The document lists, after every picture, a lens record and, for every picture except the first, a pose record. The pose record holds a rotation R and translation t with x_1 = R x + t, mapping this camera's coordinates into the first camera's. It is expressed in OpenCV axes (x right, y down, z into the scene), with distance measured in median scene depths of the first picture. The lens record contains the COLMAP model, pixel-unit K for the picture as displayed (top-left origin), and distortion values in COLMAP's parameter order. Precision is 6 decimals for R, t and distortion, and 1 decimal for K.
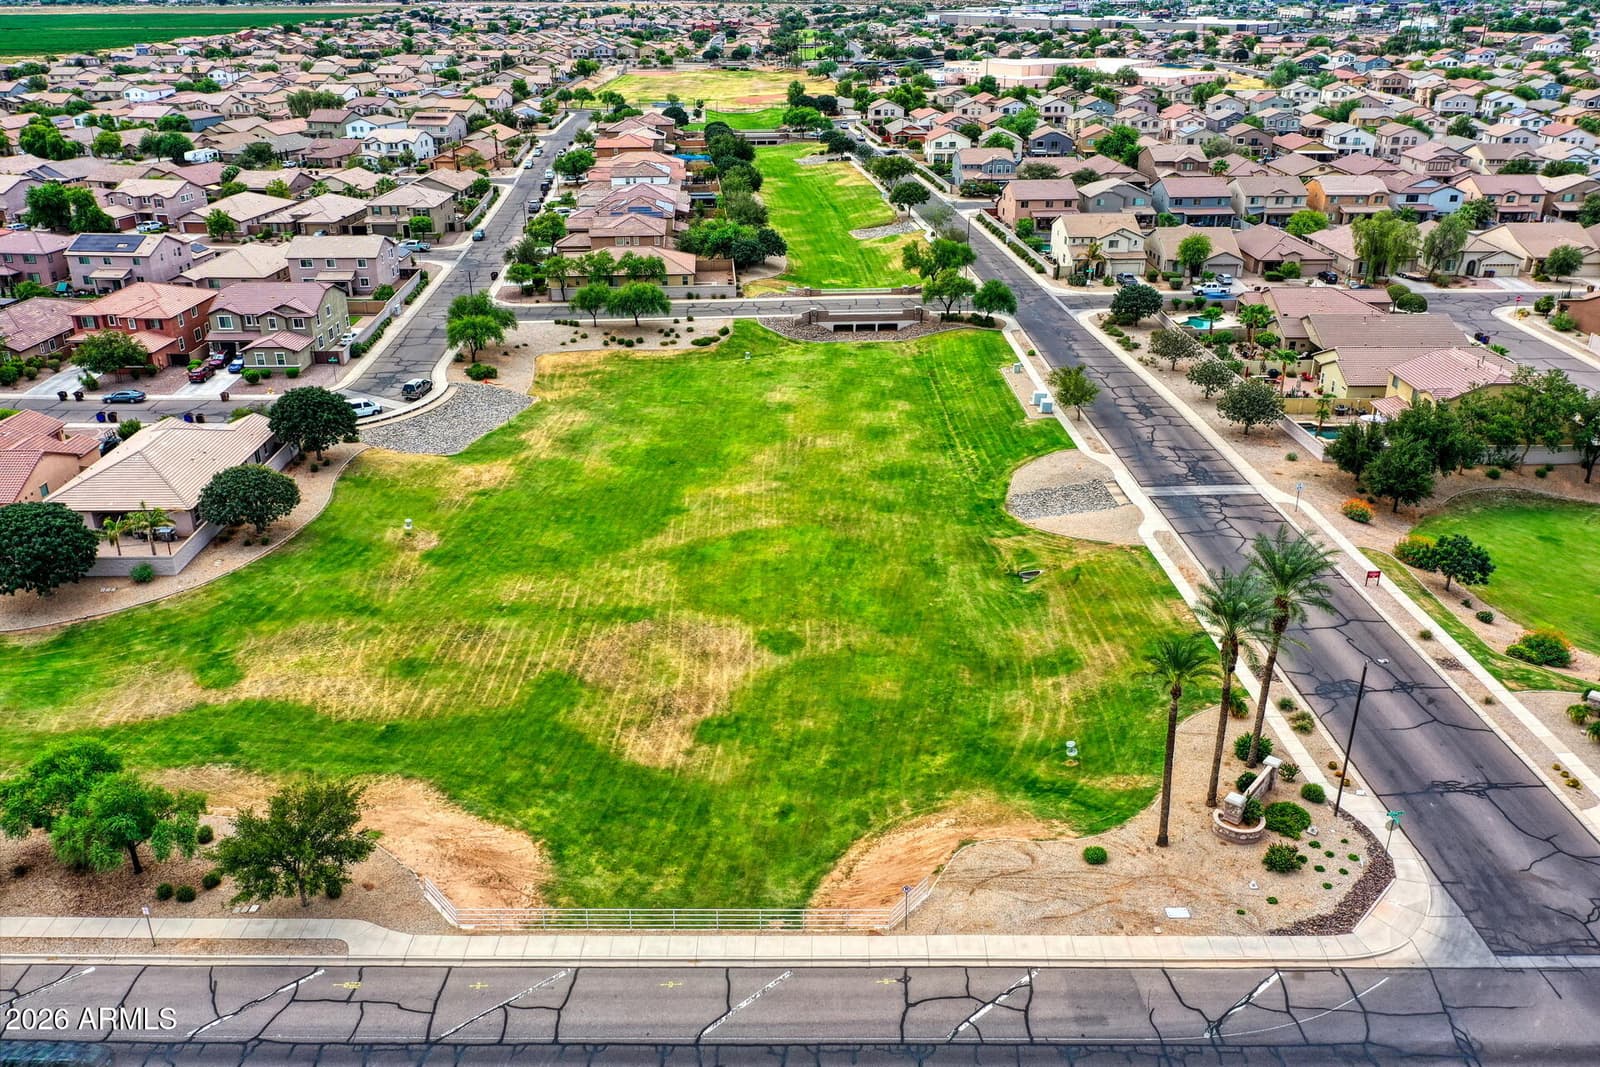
lens RADIAL K [[1243.7, 0, 800.0], [0, 1243.7, 533.5], [0, 0, 1]] dist [-0.003101, 0.001101]
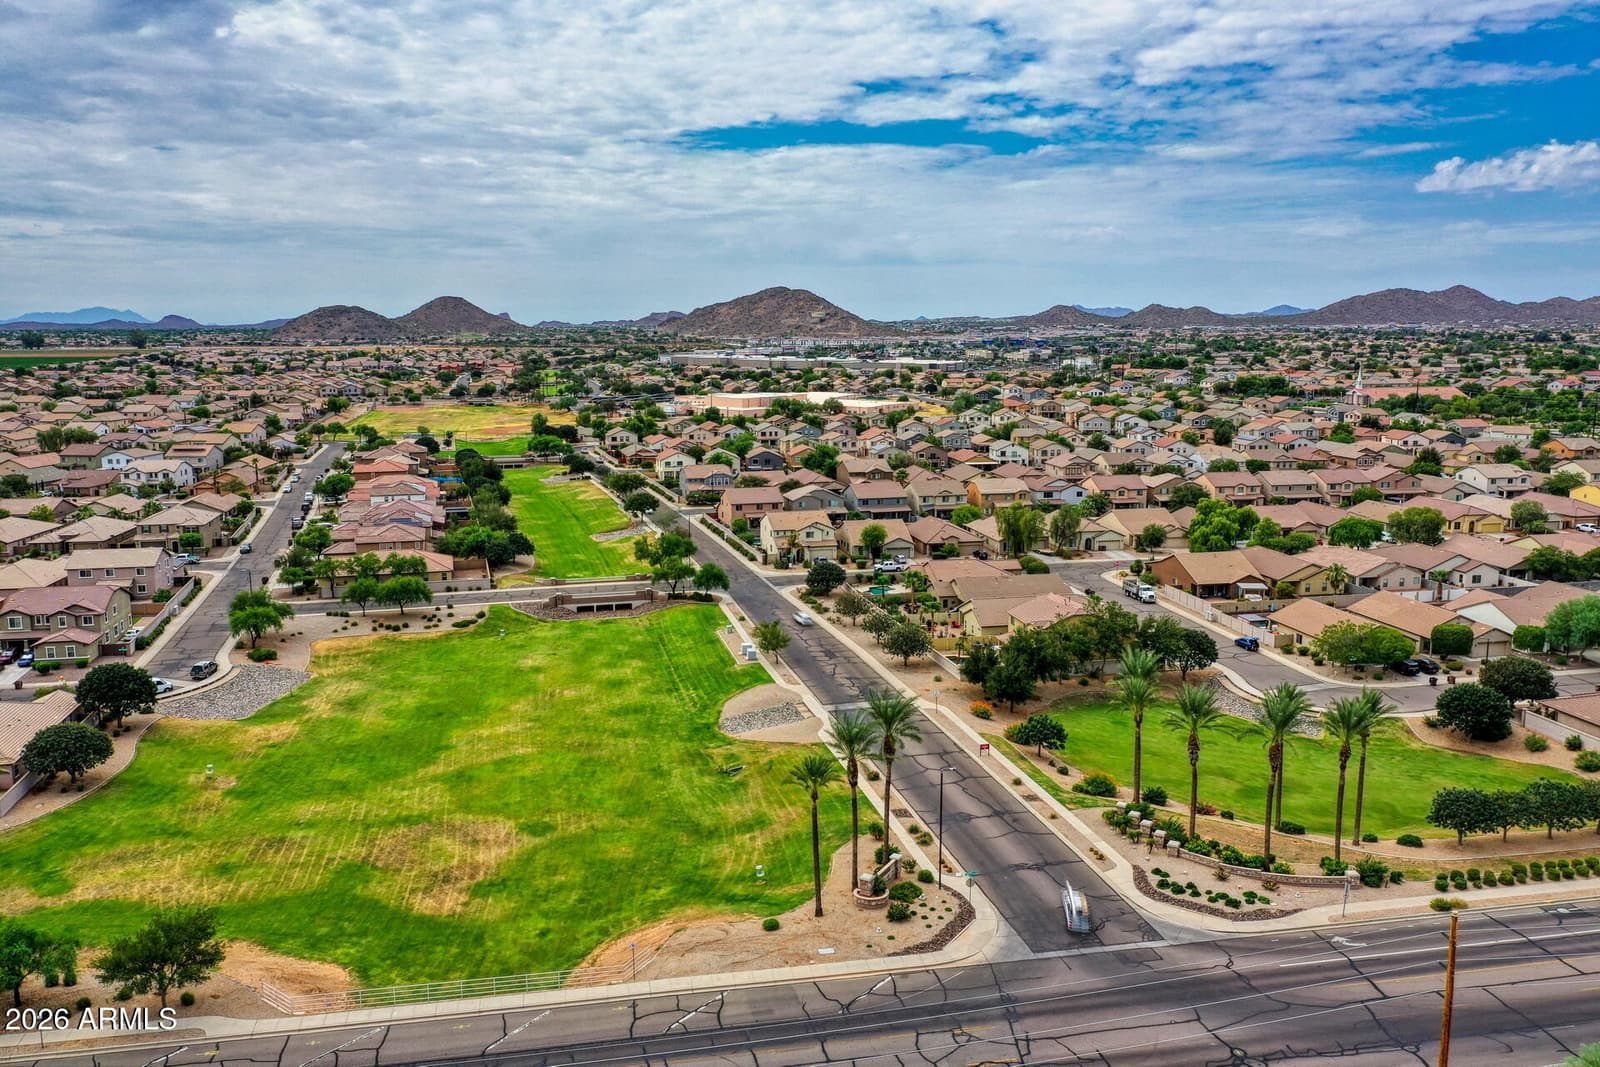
lens RADIAL K [[1247.9, 0, 800.0], [0, 1247.9, 533.5], [0, 0, 1]] dist [-0.008507, 0.003740]
pose [[0.979659, -0.031187, 0.198231, 0.002163], [0.079990, 0.966664, -0.243232, 0.068044], [-0.184037, 0.254141, 0.949496, -0.171061]]
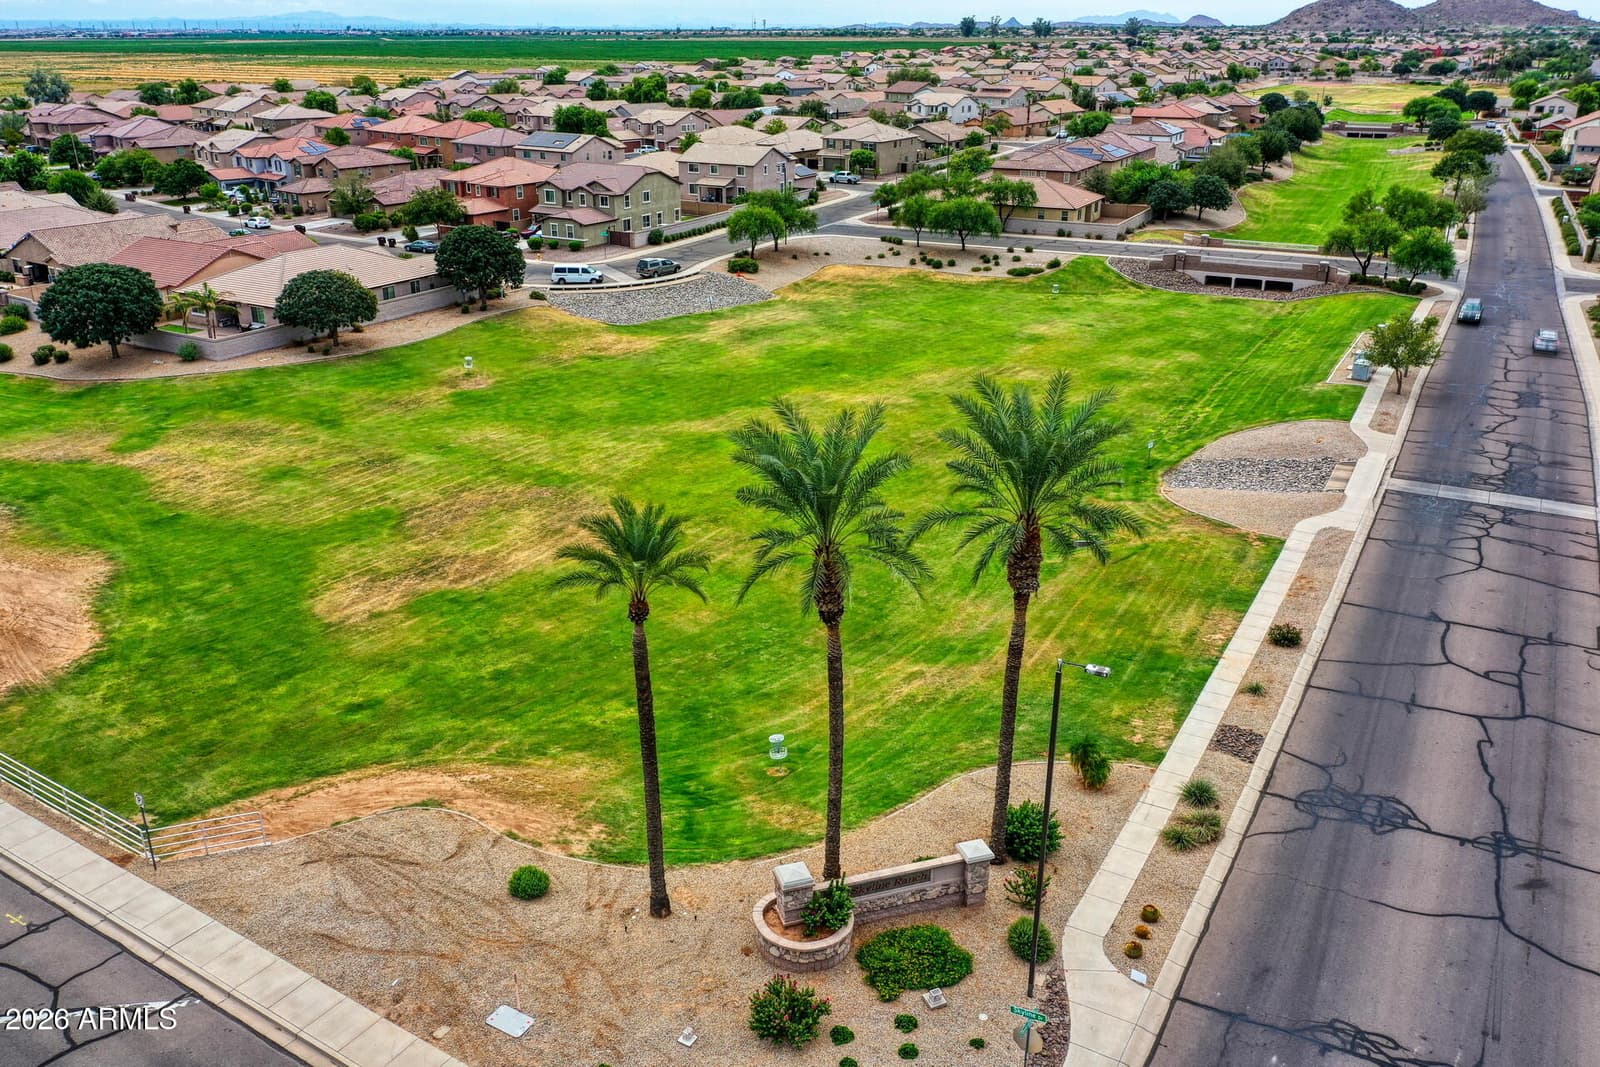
lens RADIAL K [[1247.9, 0, 800.0], [0, 1247.9, 533.5], [0, 0, 1]] dist [-0.008507, 0.003740]
pose [[0.850567, 0.198166, -0.487100, 0.222232], [-0.214851, 0.976398, 0.022056, 0.026362], [0.479974, 0.085894, 0.873068, 0.214860]]
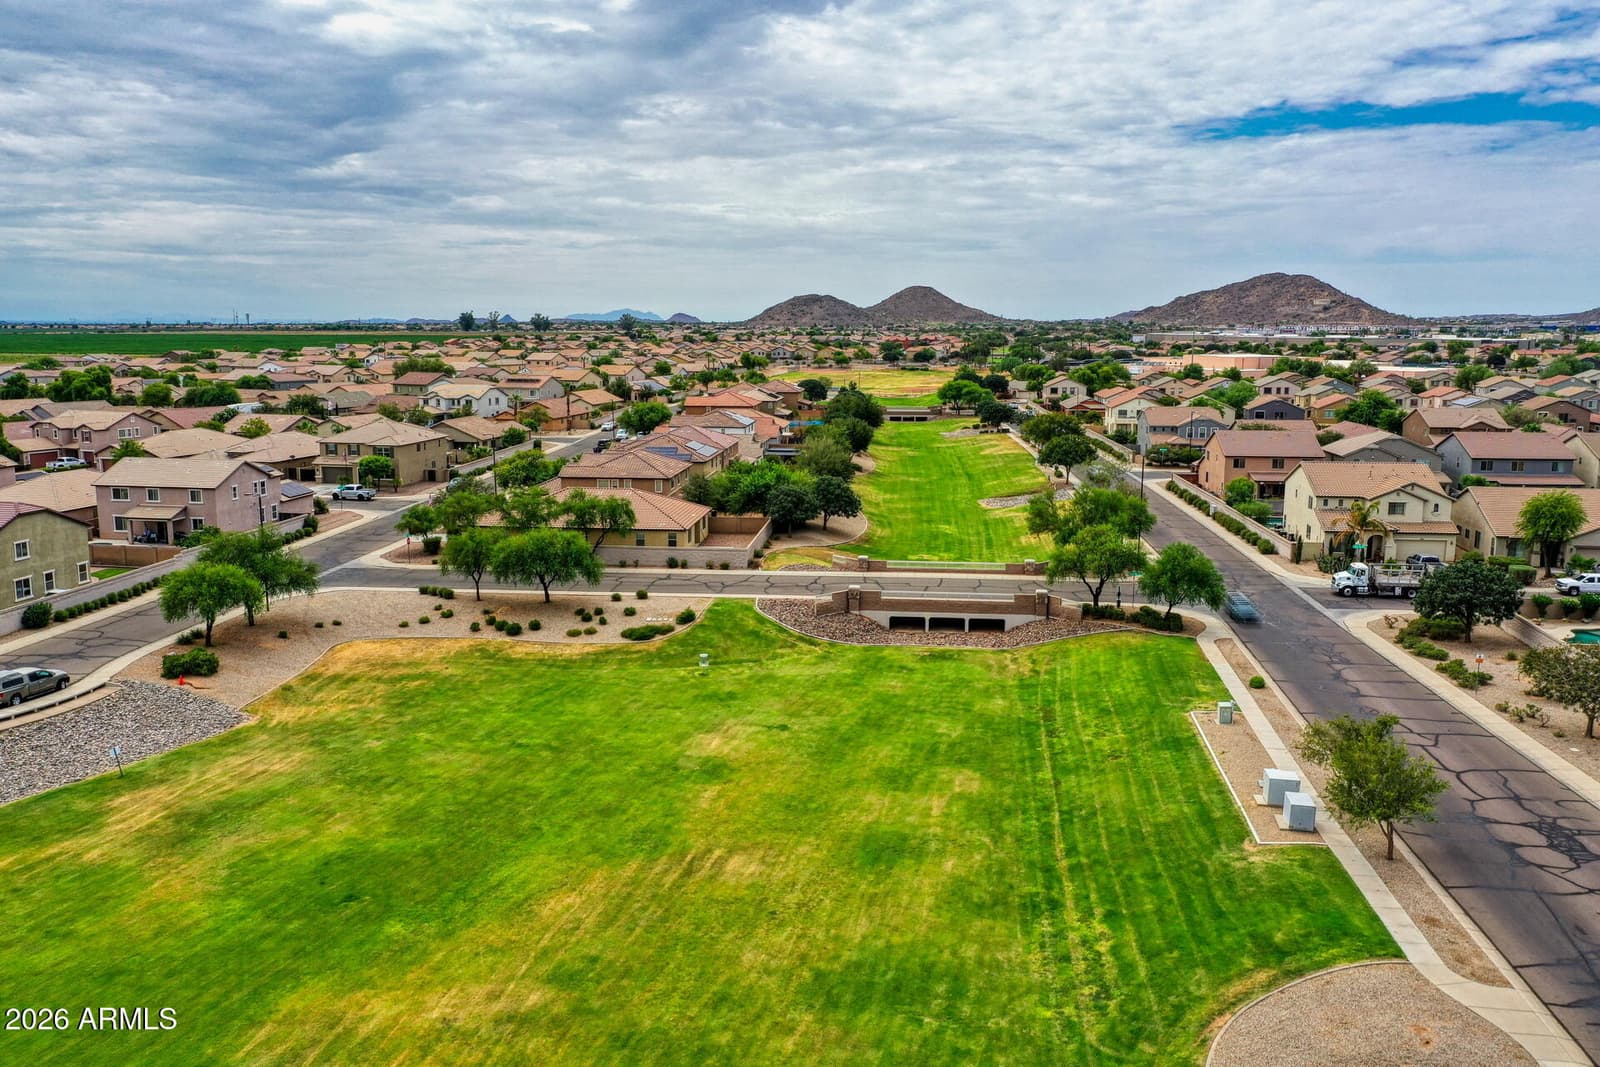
lens RADIAL K [[1247.9, 0, 800.0], [0, 1247.9, 533.5], [0, 0, 1]] dist [-0.008507, 0.003740]
pose [[0.985655, 0.032730, -0.165571, 0.079624], [-0.073467, 0.966401, -0.246316, -0.061374], [0.151946, 0.254947, 0.954942, 0.441475]]
